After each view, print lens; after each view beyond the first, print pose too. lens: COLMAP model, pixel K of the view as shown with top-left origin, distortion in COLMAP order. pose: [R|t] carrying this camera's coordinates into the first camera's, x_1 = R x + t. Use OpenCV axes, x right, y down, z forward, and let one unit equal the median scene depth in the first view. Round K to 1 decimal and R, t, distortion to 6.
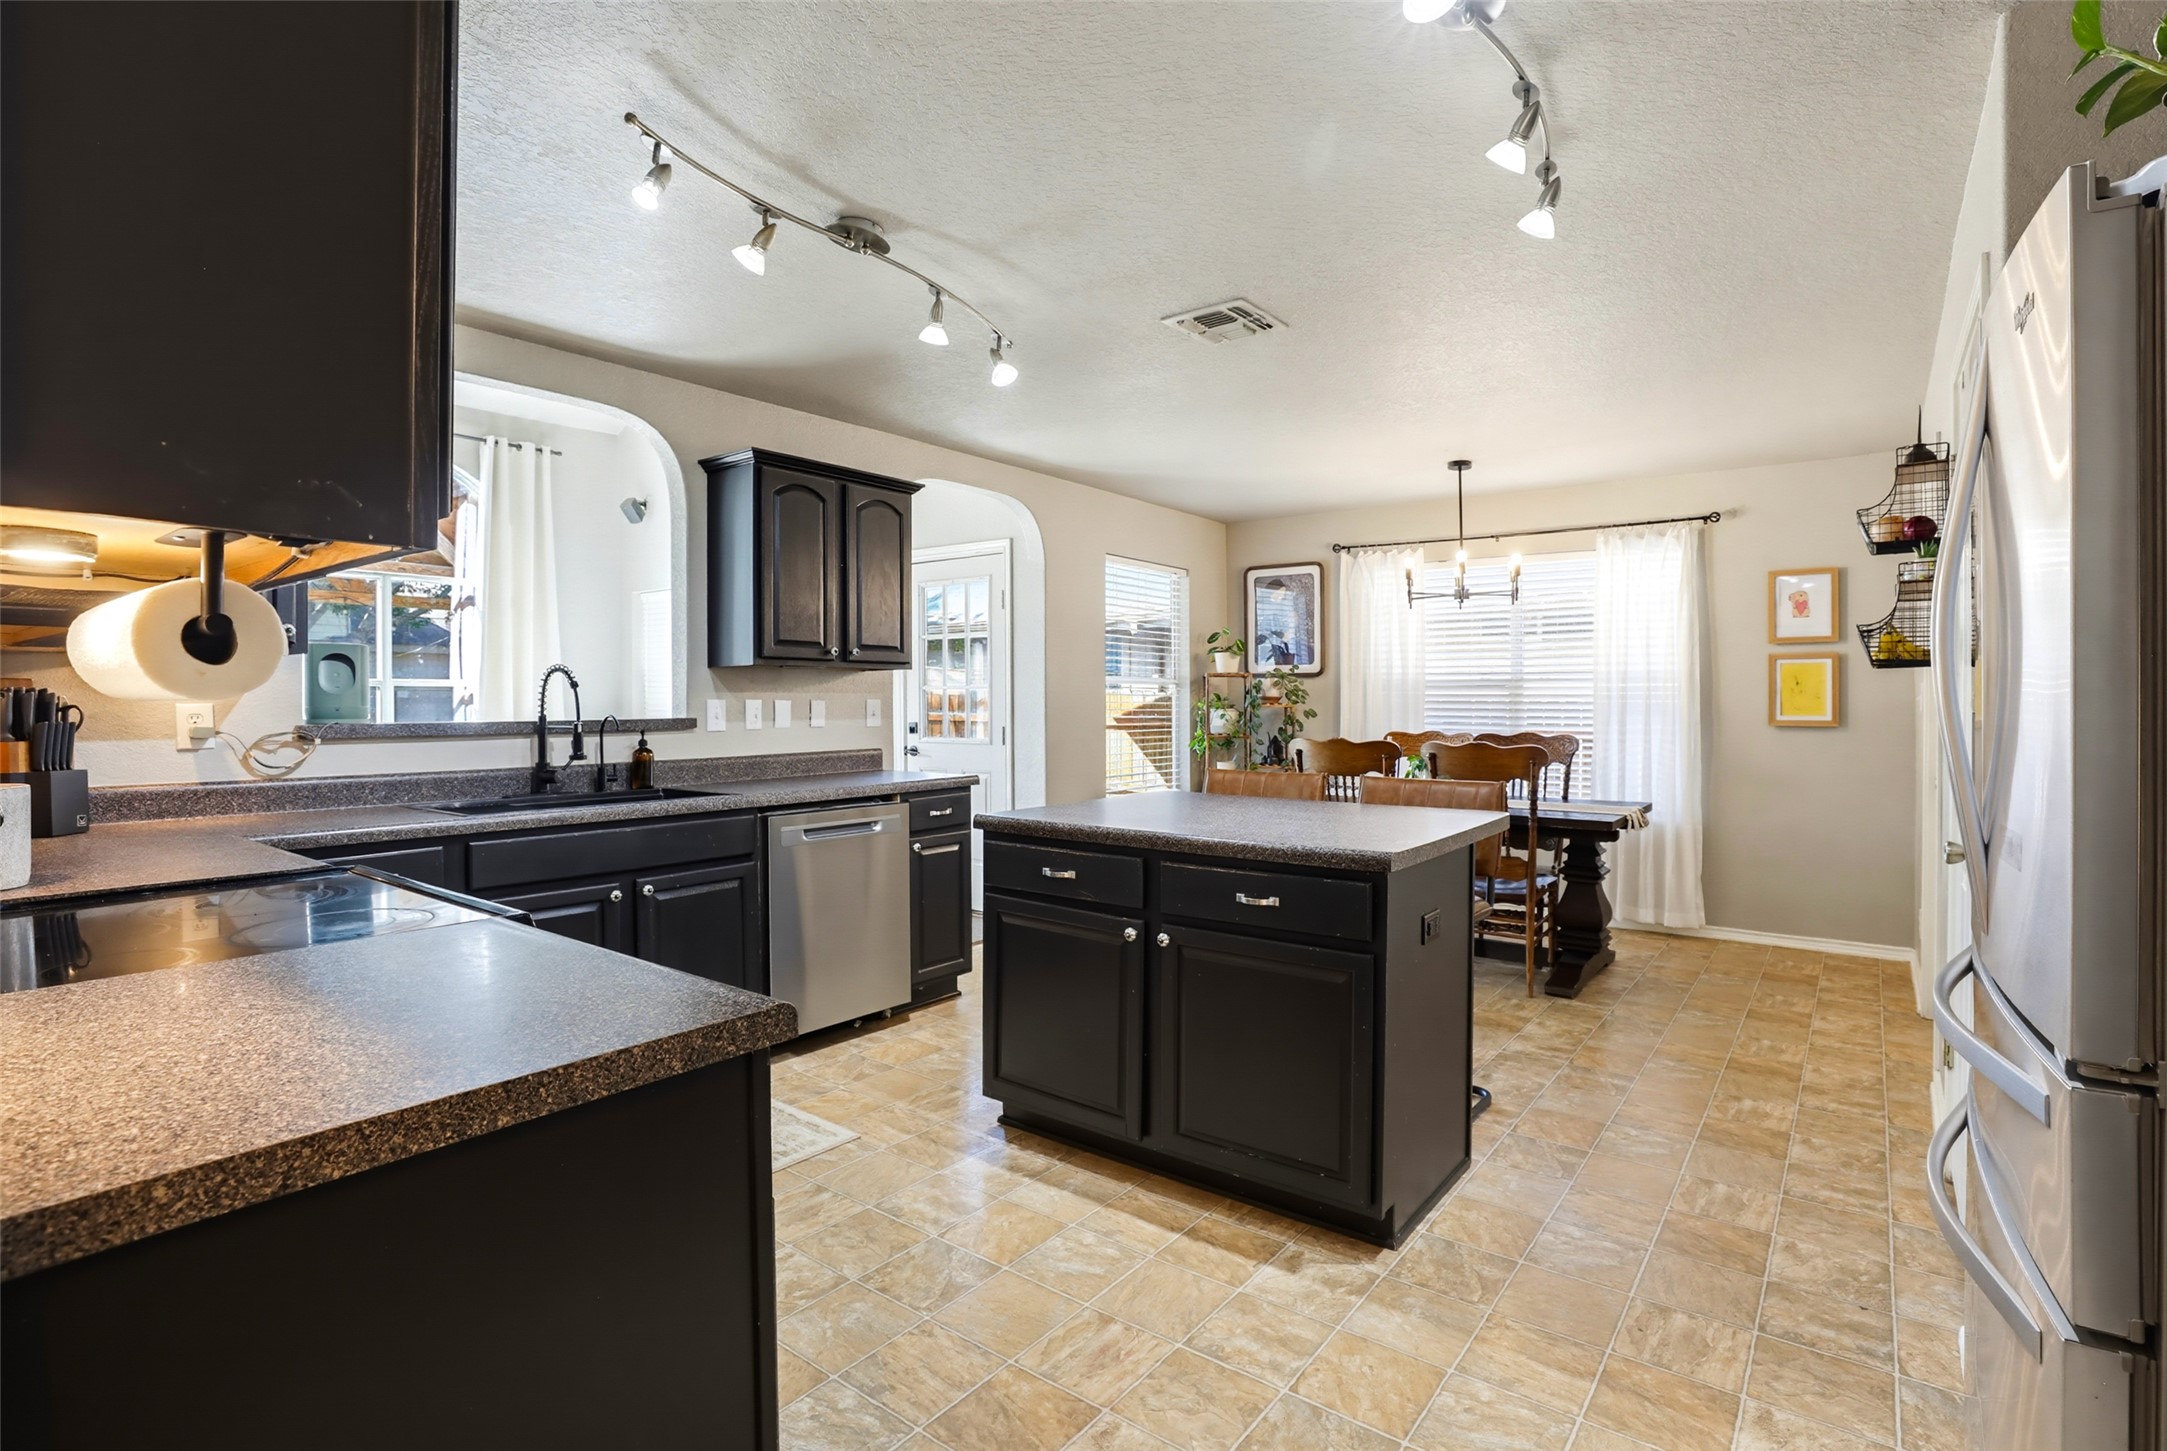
lens RADIAL K [[1026.8, 0, 1161.1], [0, 1026.8, 707.1], [0, 0, 1]] dist [-0.052785, 0.016490]
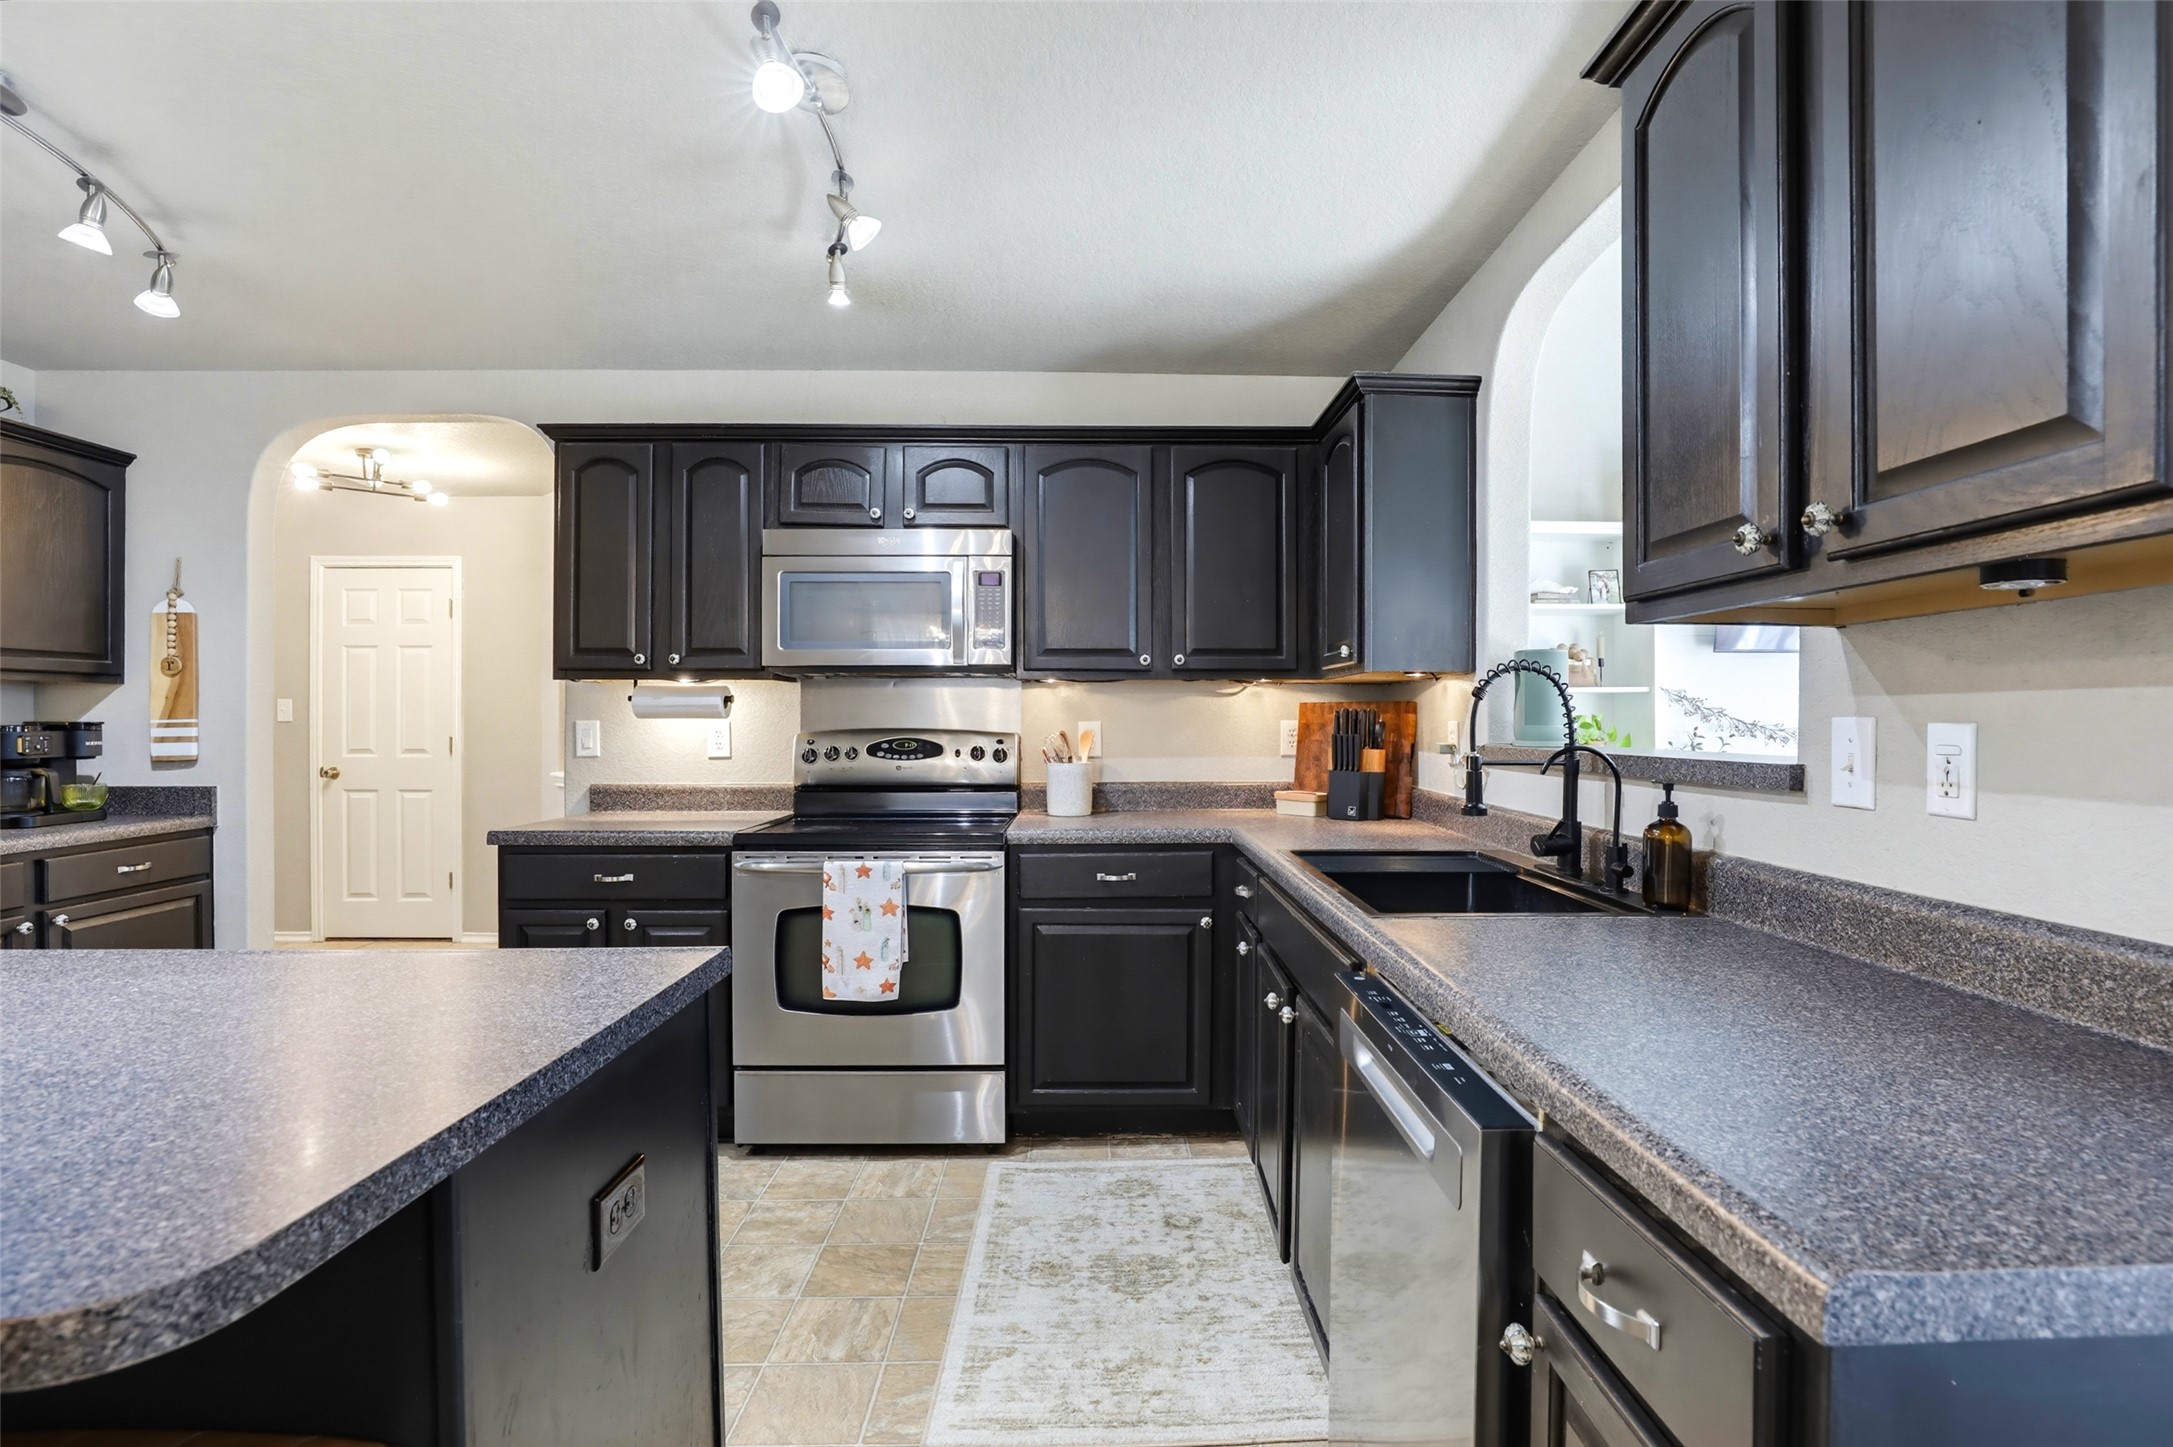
lens RADIAL K [[1025.5, 0, 1123.5], [0, 1025.5, 721.5], [0, 0, 1]] dist [-0.042534, 0.011842]
pose [[-0.798112, 0.002144, -0.602506, -0.030484], [-0.004304, 0.999948, 0.009259, -0.009361], [0.602494, 0.009983, -0.798061, 1.309583]]
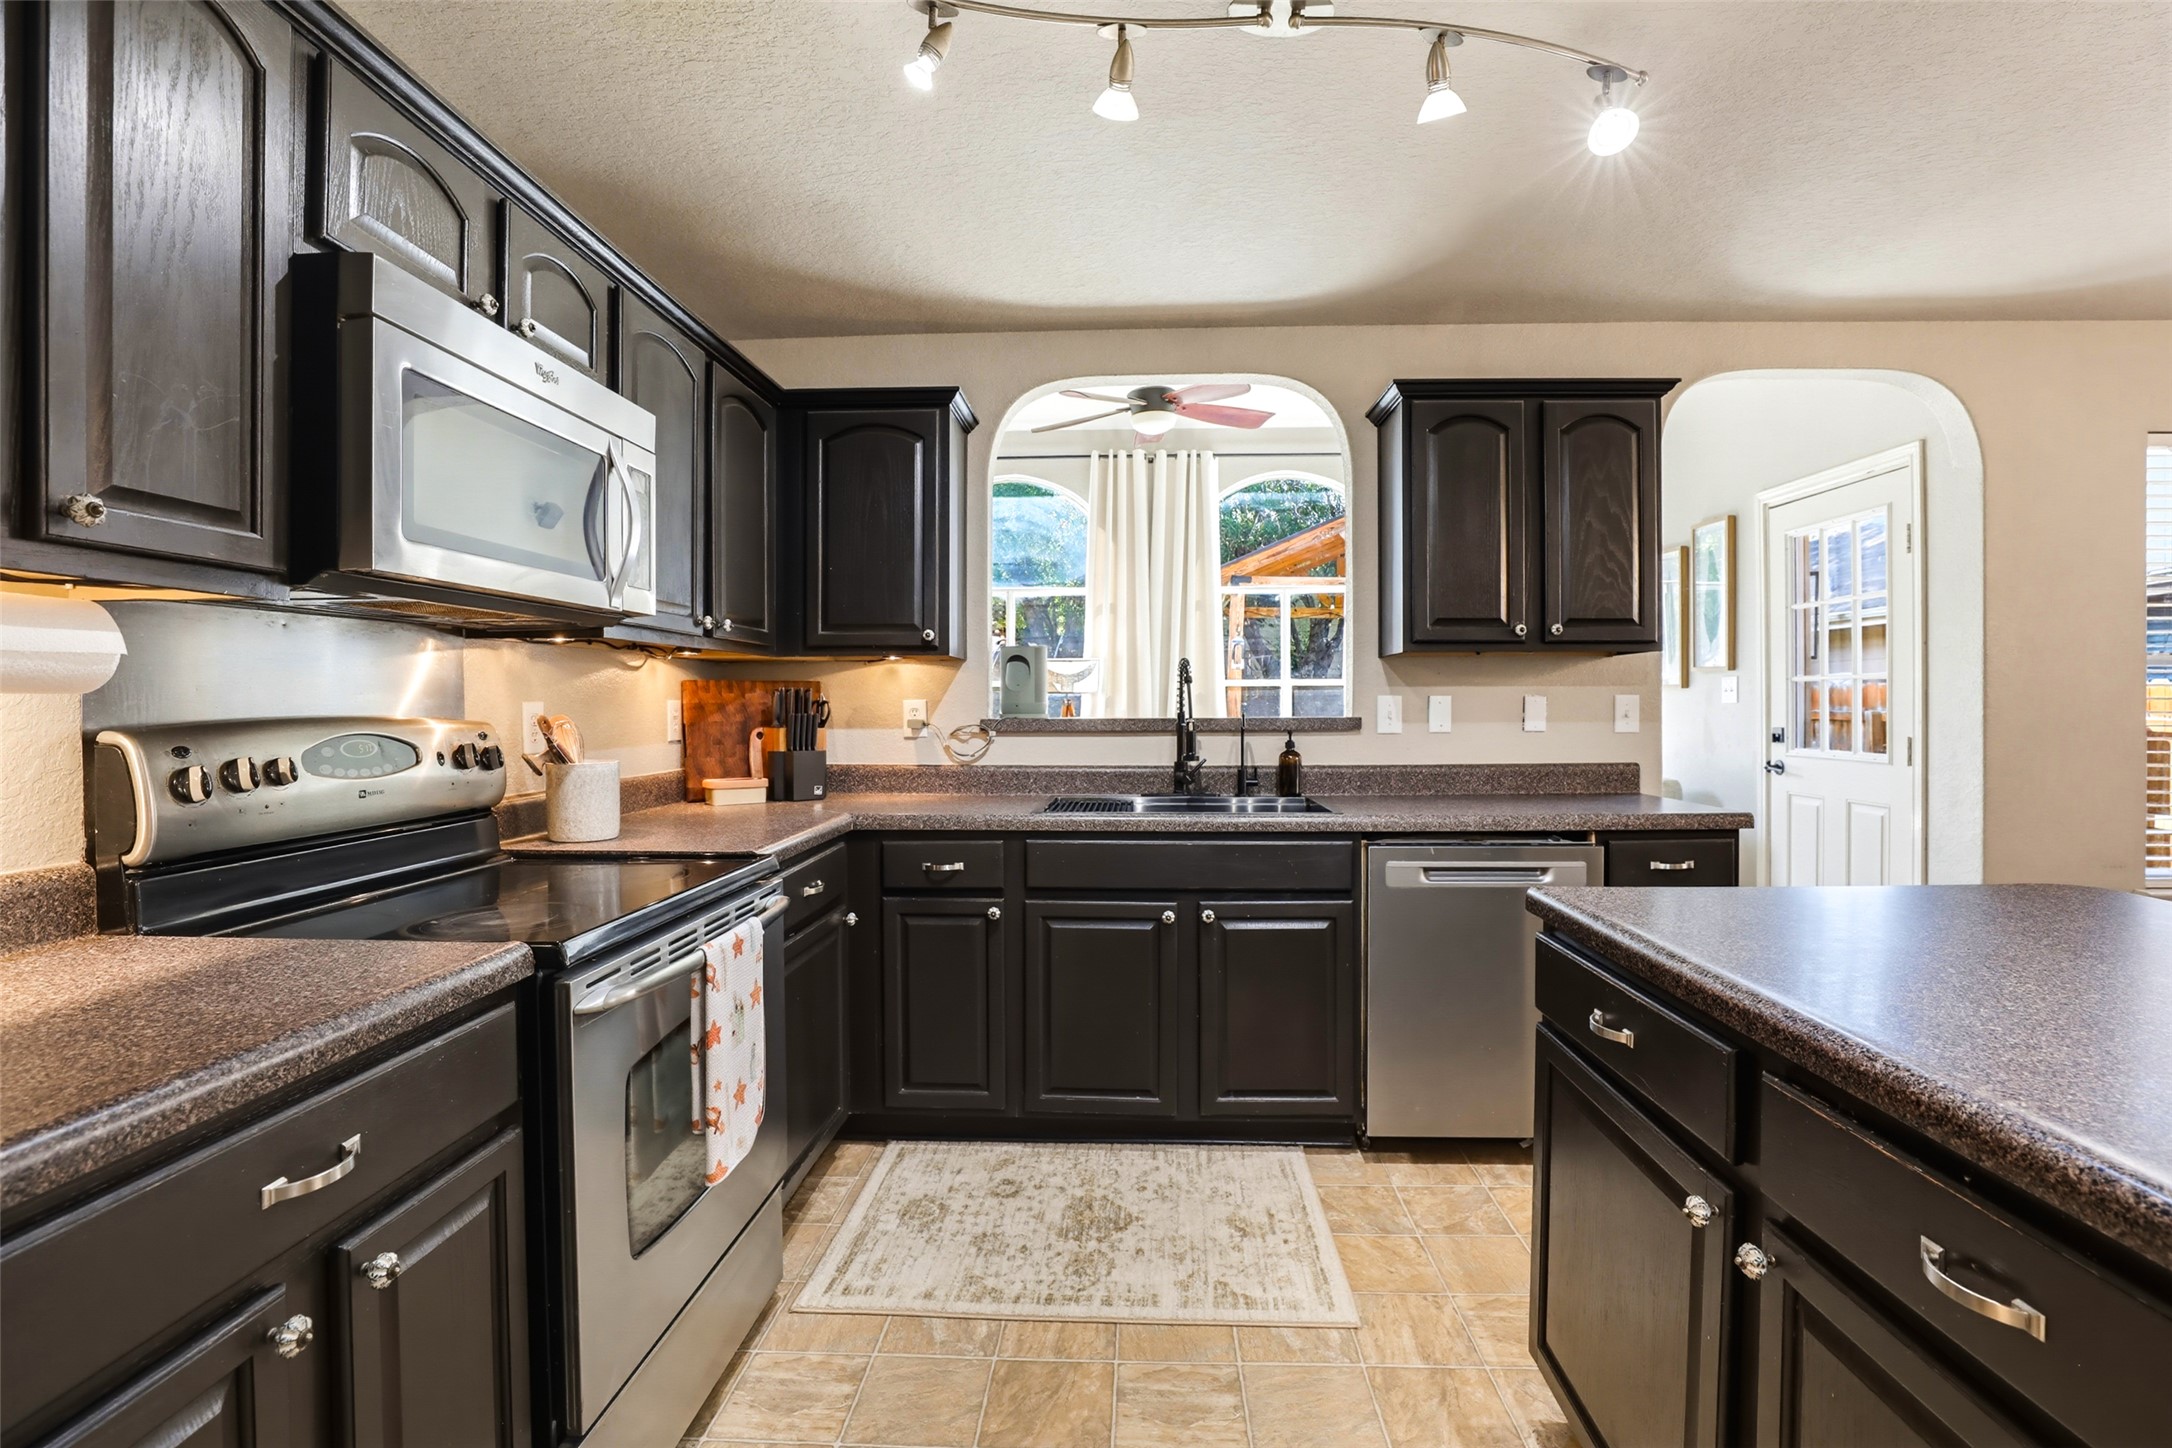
lens RADIAL K [[996.1, 0, 1095.5], [0, 996.1, 709.5], [0, 0, 1]] dist [-0.046908, 0.013774]
pose [[0.537157, 0.007705, -0.843447, 0.139804], [-0.004317, 0.999970, 0.006386, -0.000269], [0.843472, 0.000211, 0.537174, 0.417796]]
